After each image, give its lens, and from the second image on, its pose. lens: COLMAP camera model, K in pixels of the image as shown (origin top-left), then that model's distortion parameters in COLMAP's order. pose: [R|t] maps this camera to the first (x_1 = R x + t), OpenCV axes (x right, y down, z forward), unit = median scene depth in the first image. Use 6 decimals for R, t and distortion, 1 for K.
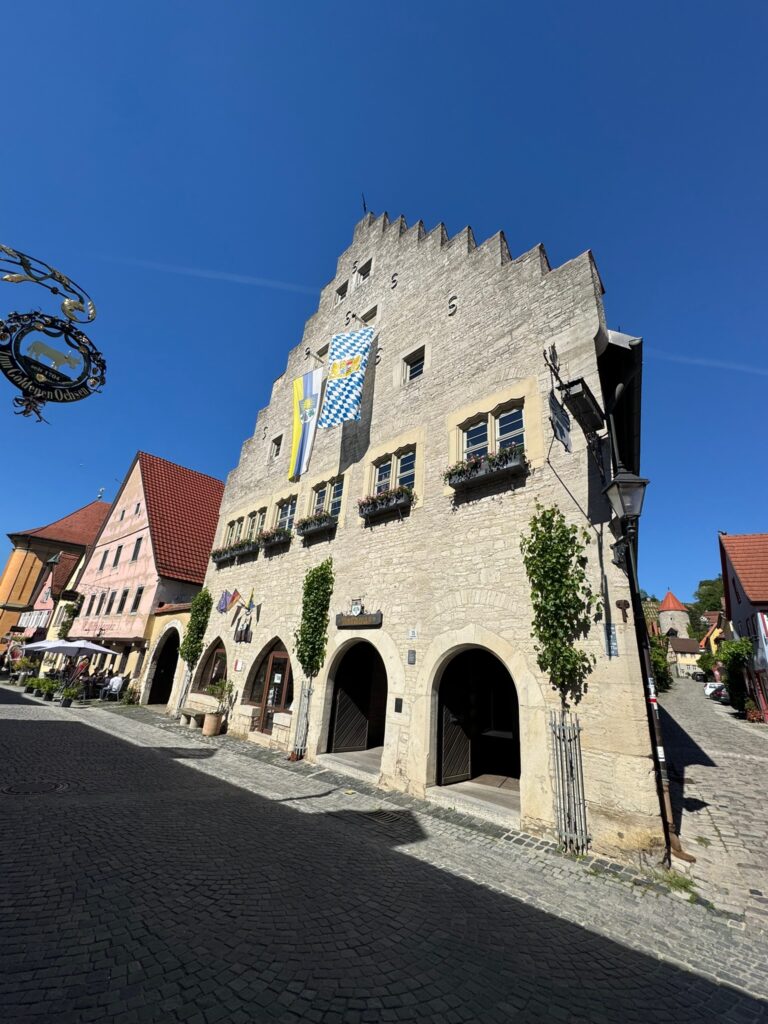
lens RADIAL K [[411.4, 0, 381.5], [0, 411.4, 513.4], [0, 0, 1]] dist [0.001167, 0.000027]
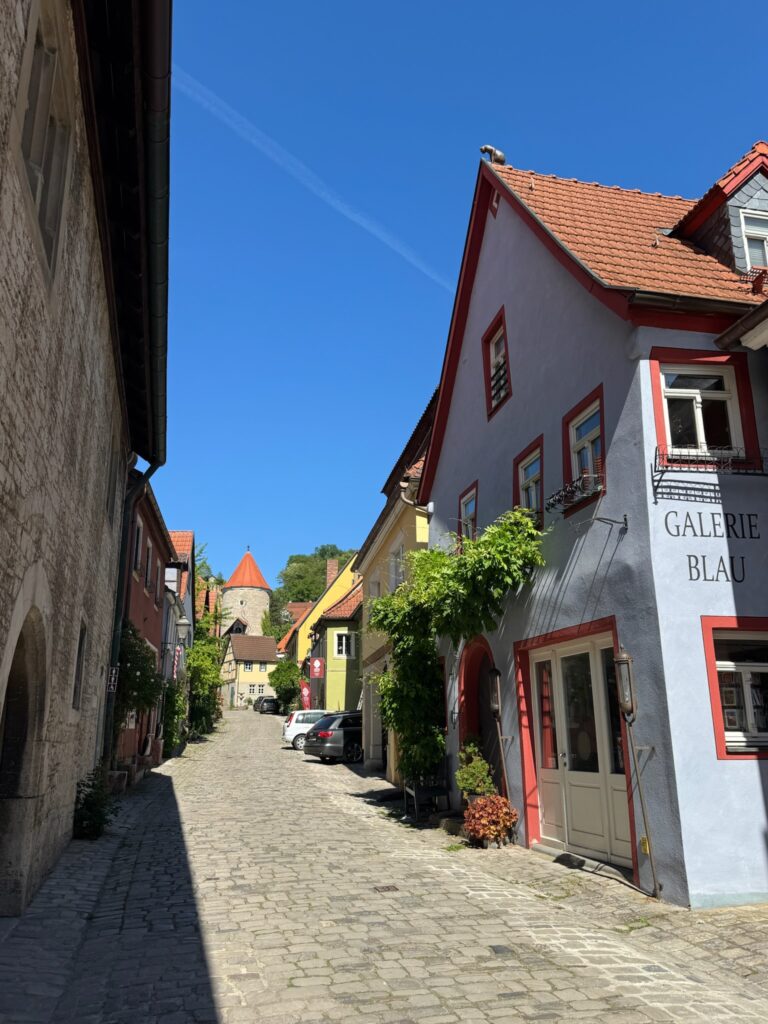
lens RADIAL K [[820.7, 0, 376.8], [0, 820.7, 517.5], [0, 0, 1]] dist [0.015830, -0.002848]
pose [[0.721152, 0.109060, 0.684139, 0.117809], [-0.199449, 0.978404, 0.054270, 0.070816], [-0.663445, -0.175587, 0.727330, 0.168465]]
